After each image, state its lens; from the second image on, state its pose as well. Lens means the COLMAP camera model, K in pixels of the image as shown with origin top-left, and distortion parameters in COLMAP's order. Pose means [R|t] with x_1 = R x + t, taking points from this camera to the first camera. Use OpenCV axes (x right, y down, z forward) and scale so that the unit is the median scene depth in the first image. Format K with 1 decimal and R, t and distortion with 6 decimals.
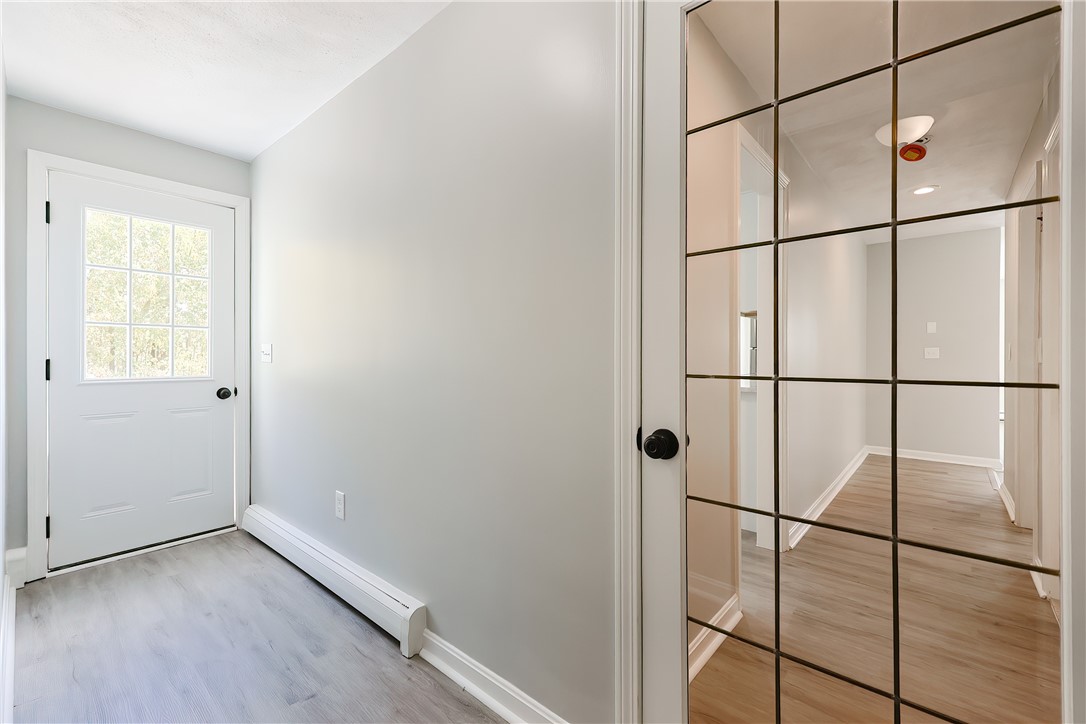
lens RADIAL K [[465.2, 0, 542.5], [0, 465.2, 357.4], [0, 0, 1]] dist [-0.005550, 0.000319]
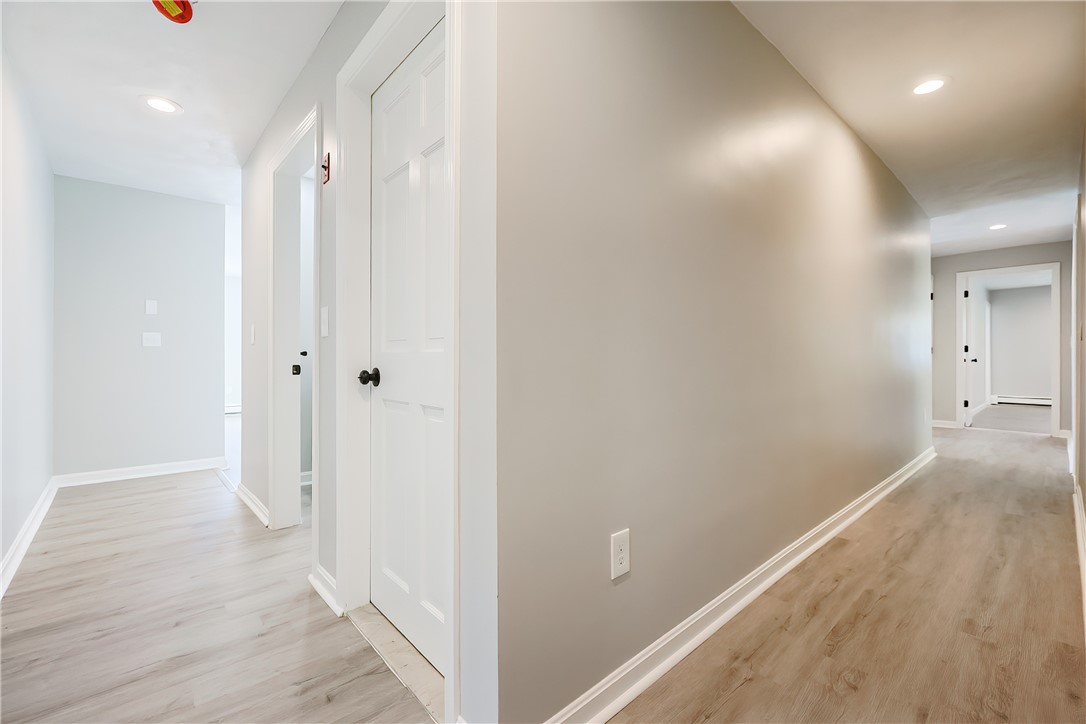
lens RADIAL K [[465.2, 0, 541.1], [0, 465.2, 357.8], [0, 0, 1]] dist [-0.005550, 0.000319]
pose [[0.121068, 0.009248, 0.992601, 0.175336], [0.002594, 0.999950, -0.009633, 0.040675], [-0.992641, 0.003741, 0.121038, 0.317201]]
